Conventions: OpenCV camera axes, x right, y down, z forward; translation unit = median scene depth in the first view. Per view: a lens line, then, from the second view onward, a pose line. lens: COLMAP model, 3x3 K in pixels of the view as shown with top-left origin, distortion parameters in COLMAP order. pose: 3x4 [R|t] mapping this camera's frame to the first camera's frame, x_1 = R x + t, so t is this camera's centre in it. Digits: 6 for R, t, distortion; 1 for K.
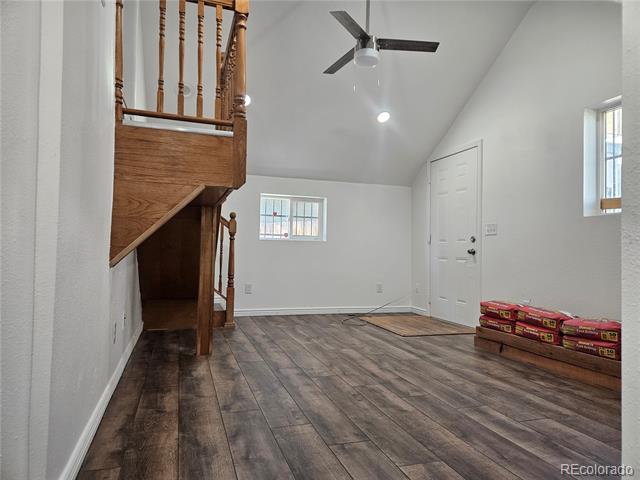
lens RADIAL K [[423.2, 0, 319.9], [0, 423.2, 240.4], [0, 0, 1]] dist [0.054008, -0.028263]
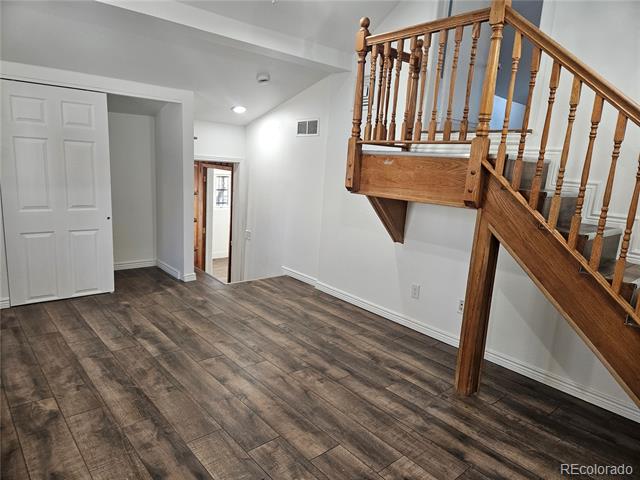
lens RADIAL K [[423.2, 0, 320.2], [0, 423.2, 239.8], [0, 0, 1]] dist [0.054008, -0.028263]
pose [[-0.916667, -0.006444, -0.399600, 0.422470], [-0.074664, 0.985027, 0.155393, -0.167558], [0.392616, 0.172280, -0.903423, 2.148495]]
